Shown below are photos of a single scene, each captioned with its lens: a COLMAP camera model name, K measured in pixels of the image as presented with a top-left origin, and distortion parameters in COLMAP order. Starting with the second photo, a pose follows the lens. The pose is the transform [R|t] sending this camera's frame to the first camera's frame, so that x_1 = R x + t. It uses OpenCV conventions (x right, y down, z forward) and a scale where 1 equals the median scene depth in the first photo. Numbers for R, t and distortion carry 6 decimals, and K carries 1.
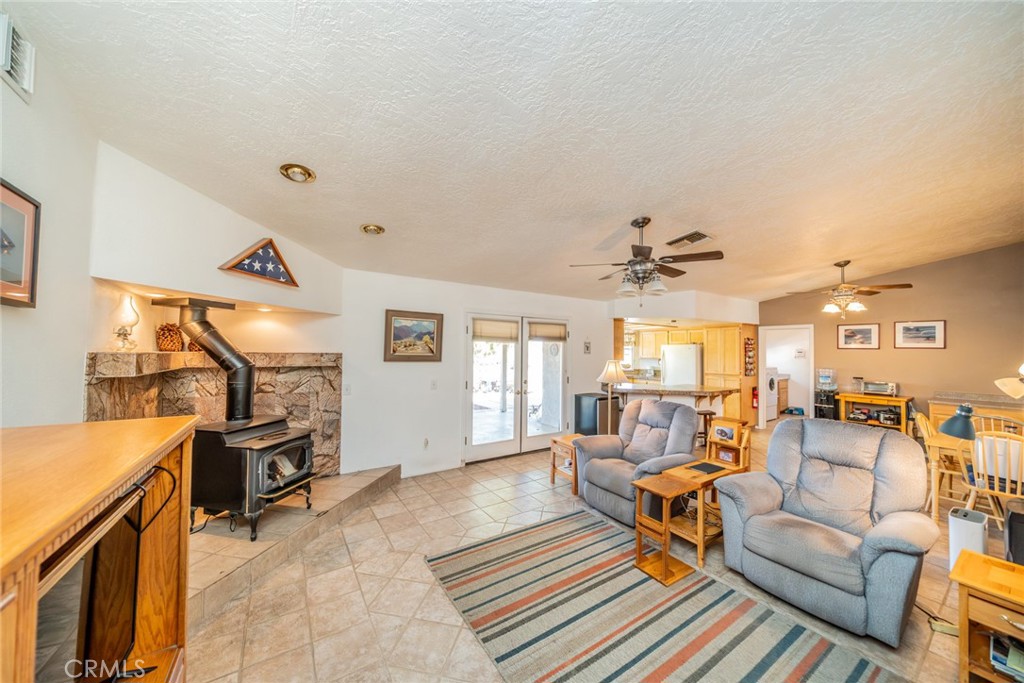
lens RADIAL K [[348.4, 0, 508.3], [0, 348.4, 342.2], [0, 0, 1]] dist [-0.006748, 0.000065]
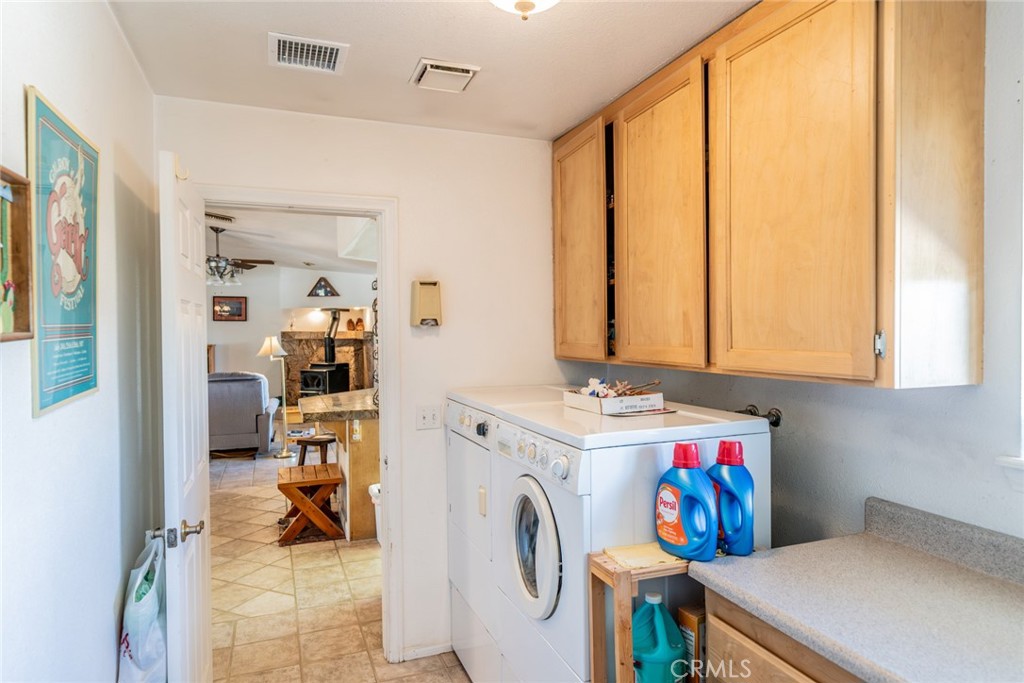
lens RADIAL K [[625.5, 0, 520.5], [0, 625.5, 337.6], [0, 0, 1]] dist [0.009661, 0.000564]
pose [[-0.202417, 0.004383, -0.979290, 1.729027], [0.031731, 0.999494, -0.002085, 0.071250], [0.978785, -0.031496, -0.202454, 1.816040]]
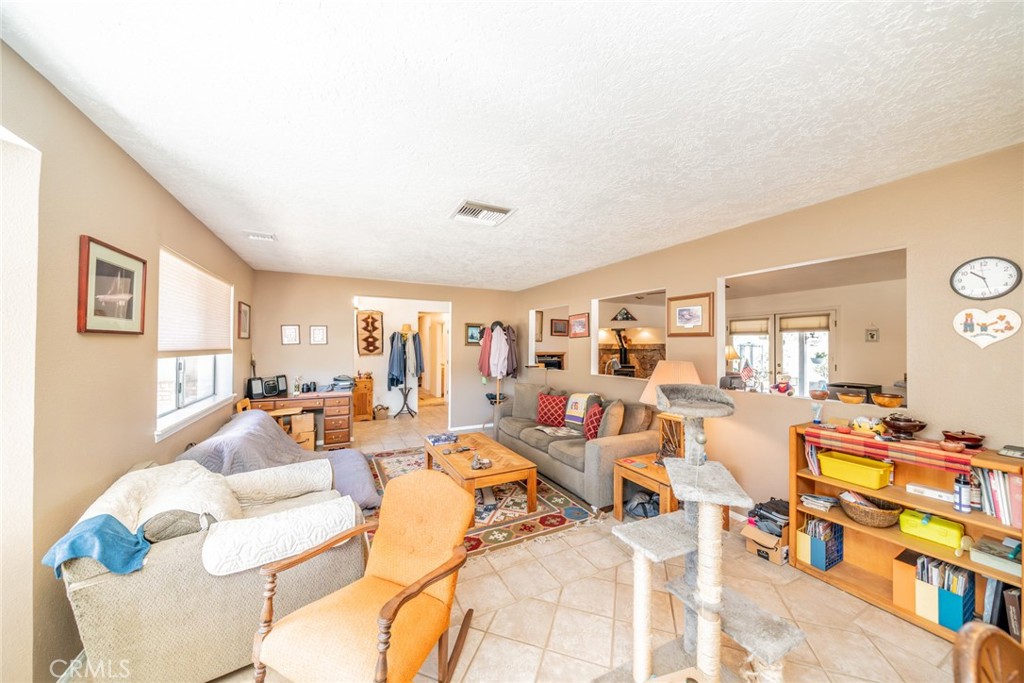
lens RADIAL K [[348.4, 0, 510.7], [0, 348.4, 341.8], [0, 0, 1]] dist [-0.006748, 0.000065]
pose [[-0.116866, -0.024889, -0.992836, 1.601414], [0.019857, 0.999428, -0.027392, 0.050222], [0.992949, -0.022916, -0.116305, 0.202647]]
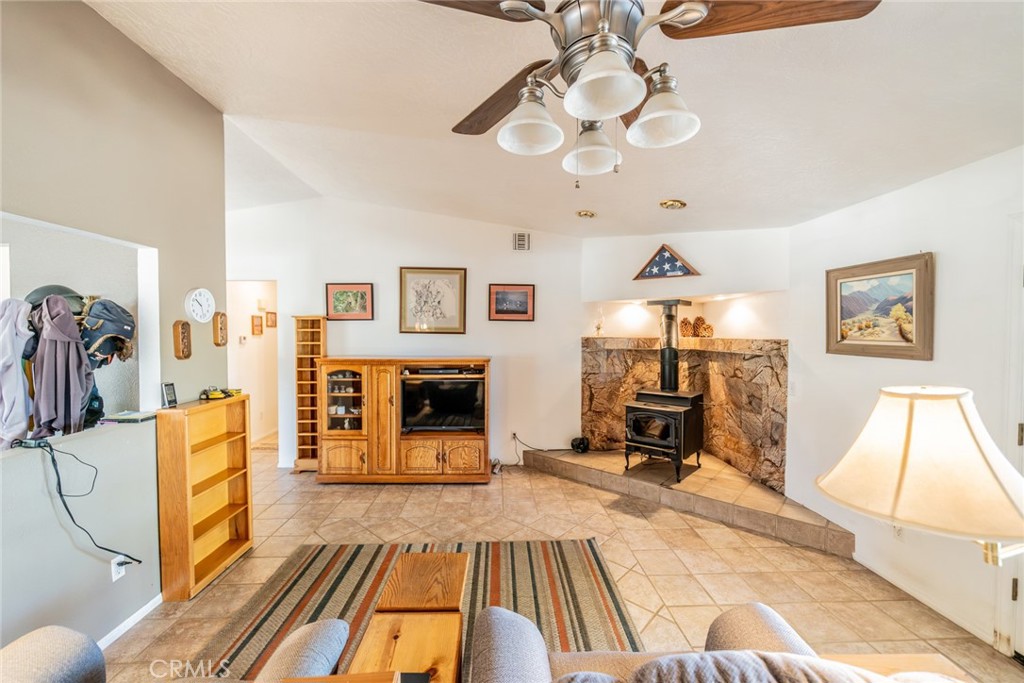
lens RADIAL K [[405.5, 0, 509.9], [0, 405.5, 342.1], [0, 0, 1]] dist [-0.003154, 0.000603]
pose [[-0.518392, 0.009141, -0.855094, 0.497847], [0.016341, 0.999866, 0.000782, 0.021376], [0.854987, -0.013568, -0.518472, 0.780711]]
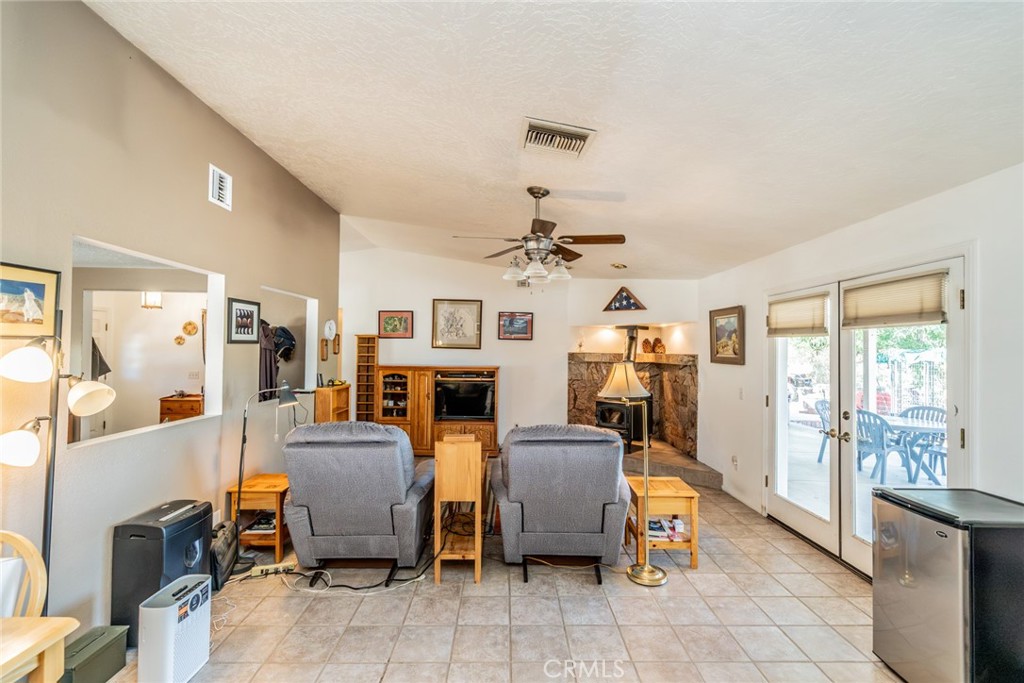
lens RADIAL K [[459.8, 0, 511.0], [0, 459.8, 342.7], [0, 0, 1]] dist [-0.000325, 0.000161]
pose [[-0.537681, -0.030429, -0.842599, 0.937135], [0.006019, 0.999185, -0.039925, 0.040914], [0.843127, -0.026538, -0.537059, 1.076469]]
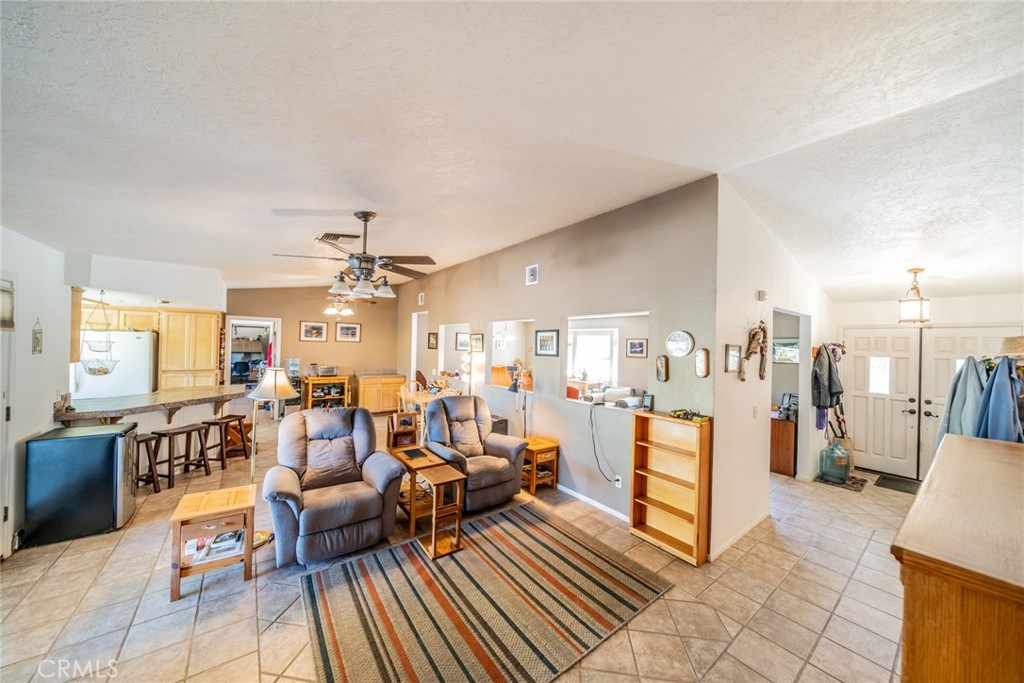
lens RADIAL K [[348.4, 0, 511.7], [0, 348.4, 343.5], [0, 0, 1]] dist [-0.006748, 0.000065]
pose [[-0.067351, -0.012049, 0.997657, -0.392242], [-0.052265, 0.998597, 0.008532, -0.027192], [-0.996360, -0.051568, -0.067886, 0.467613]]
